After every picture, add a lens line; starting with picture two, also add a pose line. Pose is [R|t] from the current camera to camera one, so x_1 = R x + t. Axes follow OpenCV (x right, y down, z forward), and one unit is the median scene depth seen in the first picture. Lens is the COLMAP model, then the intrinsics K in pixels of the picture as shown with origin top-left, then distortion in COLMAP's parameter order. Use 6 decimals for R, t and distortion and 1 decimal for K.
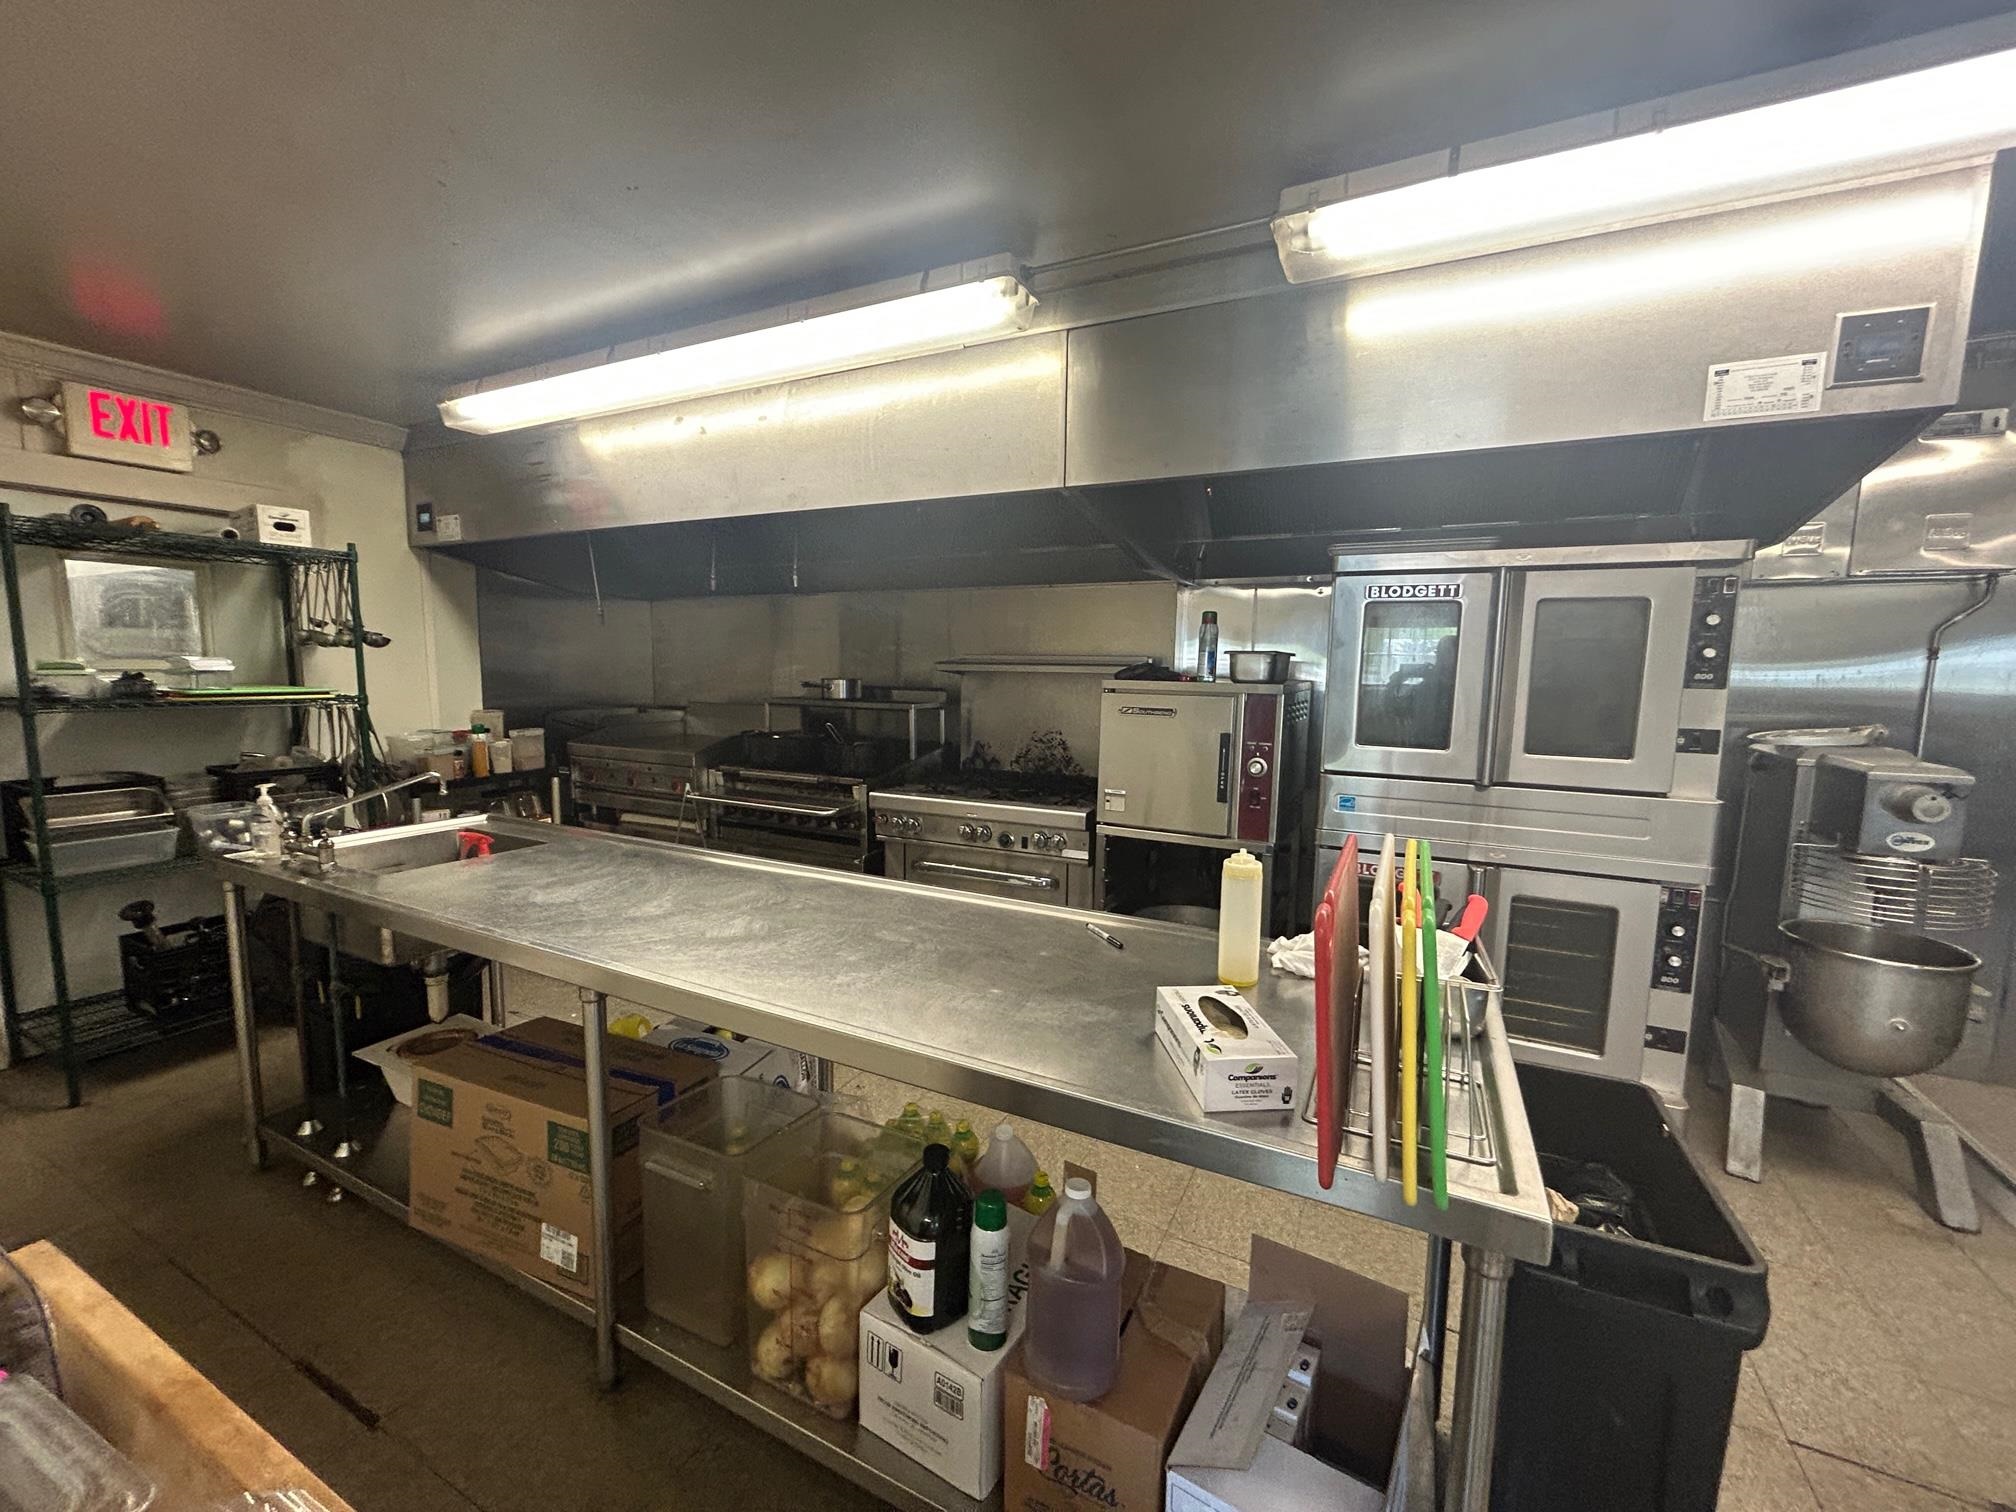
lens RADIAL K [[808.5, 0, 1012.4], [0, 808.5, 753.5], [0, 0, 1]] dist [0.018194, -0.006389]
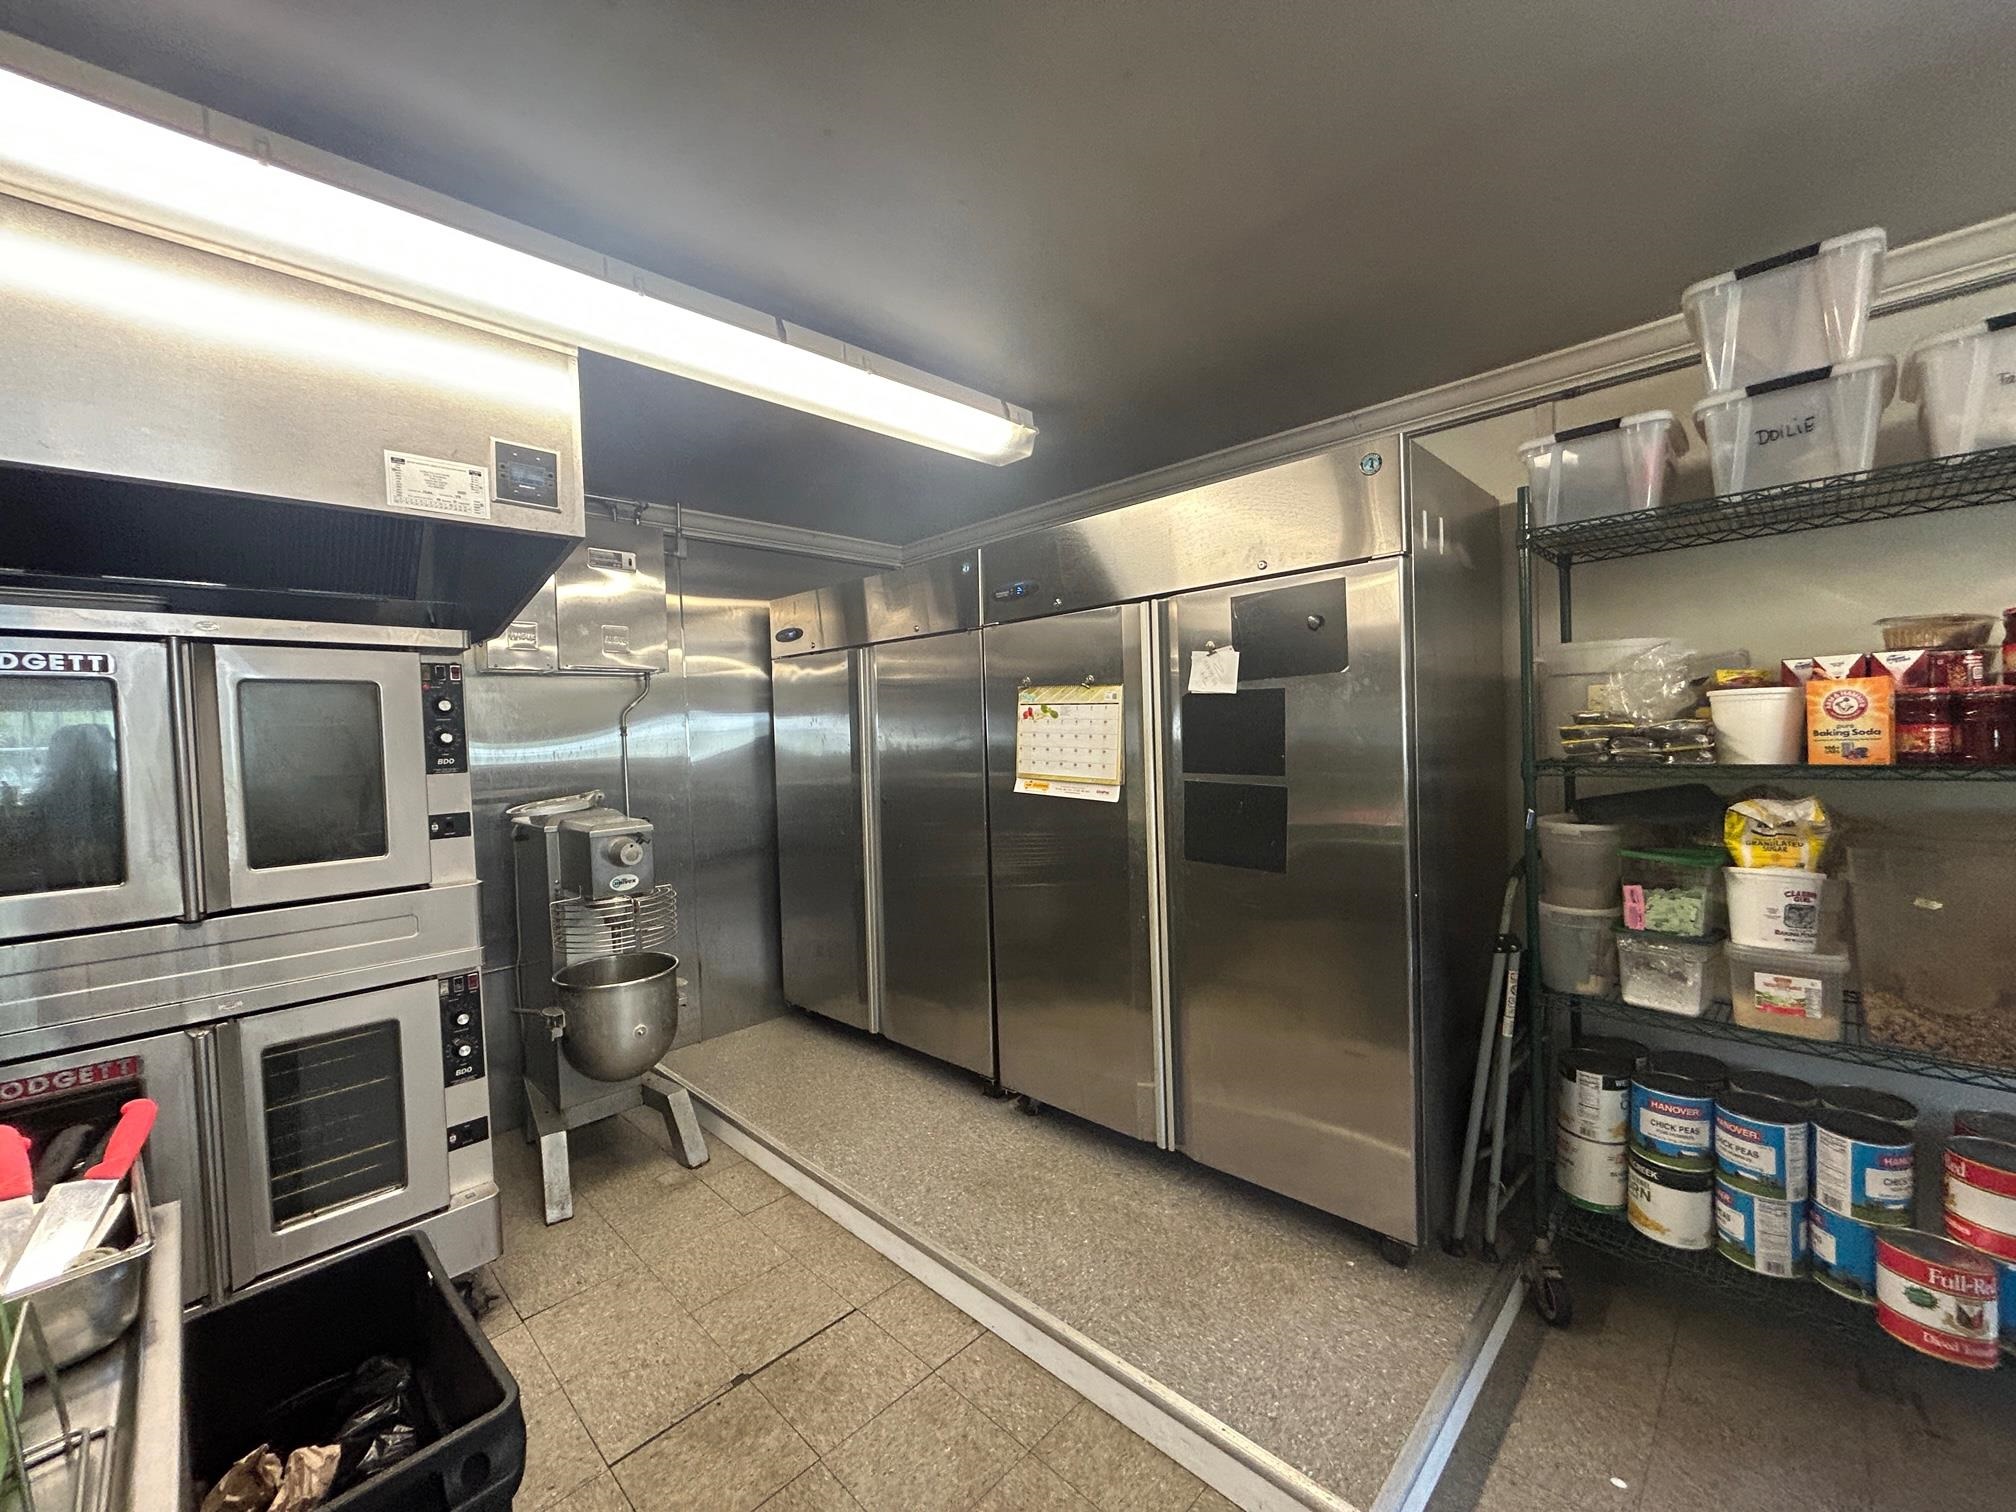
lens RADIAL K [[808.5, 0, 1012.4], [0, 808.5, 753.5], [0, 0, 1]] dist [0.018194, -0.006389]
pose [[0.305126, -0.054735, 0.950738, 0.103698], [0.148940, 0.988804, 0.009126, -0.008810], [-0.940593, 0.138818, 0.309862, 0.030966]]
